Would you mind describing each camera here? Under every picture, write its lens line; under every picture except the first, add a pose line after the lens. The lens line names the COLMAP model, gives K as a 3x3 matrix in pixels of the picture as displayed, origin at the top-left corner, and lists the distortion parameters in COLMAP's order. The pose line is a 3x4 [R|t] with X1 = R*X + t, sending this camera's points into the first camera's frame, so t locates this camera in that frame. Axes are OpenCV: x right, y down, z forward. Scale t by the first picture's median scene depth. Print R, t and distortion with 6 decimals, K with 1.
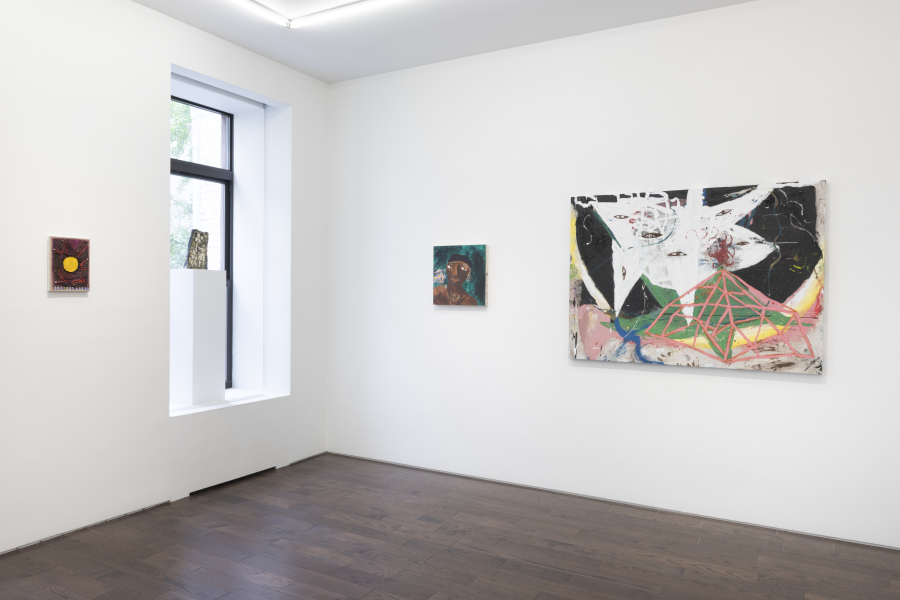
lens RADIAL K [[666.5, 0, 449.3], [0, 666.5, 303.3], [0, 0, 1]] dist [0.001326, -0.001229]
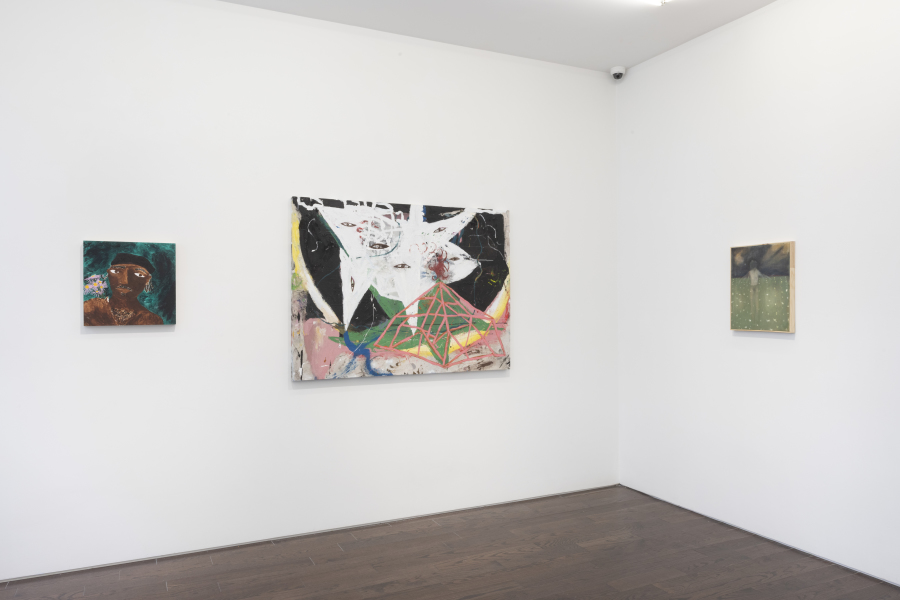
lens RADIAL K [[666.5, 0, 450.2], [0, 666.5, 300.4], [0, 0, 1]] dist [0.001326, -0.001229]
pose [[0.549292, -0.008746, 0.835585, -0.455394], [0.024453, 0.999685, -0.005611, -0.013099], [-0.835273, 0.023515, 0.549333, 0.363248]]
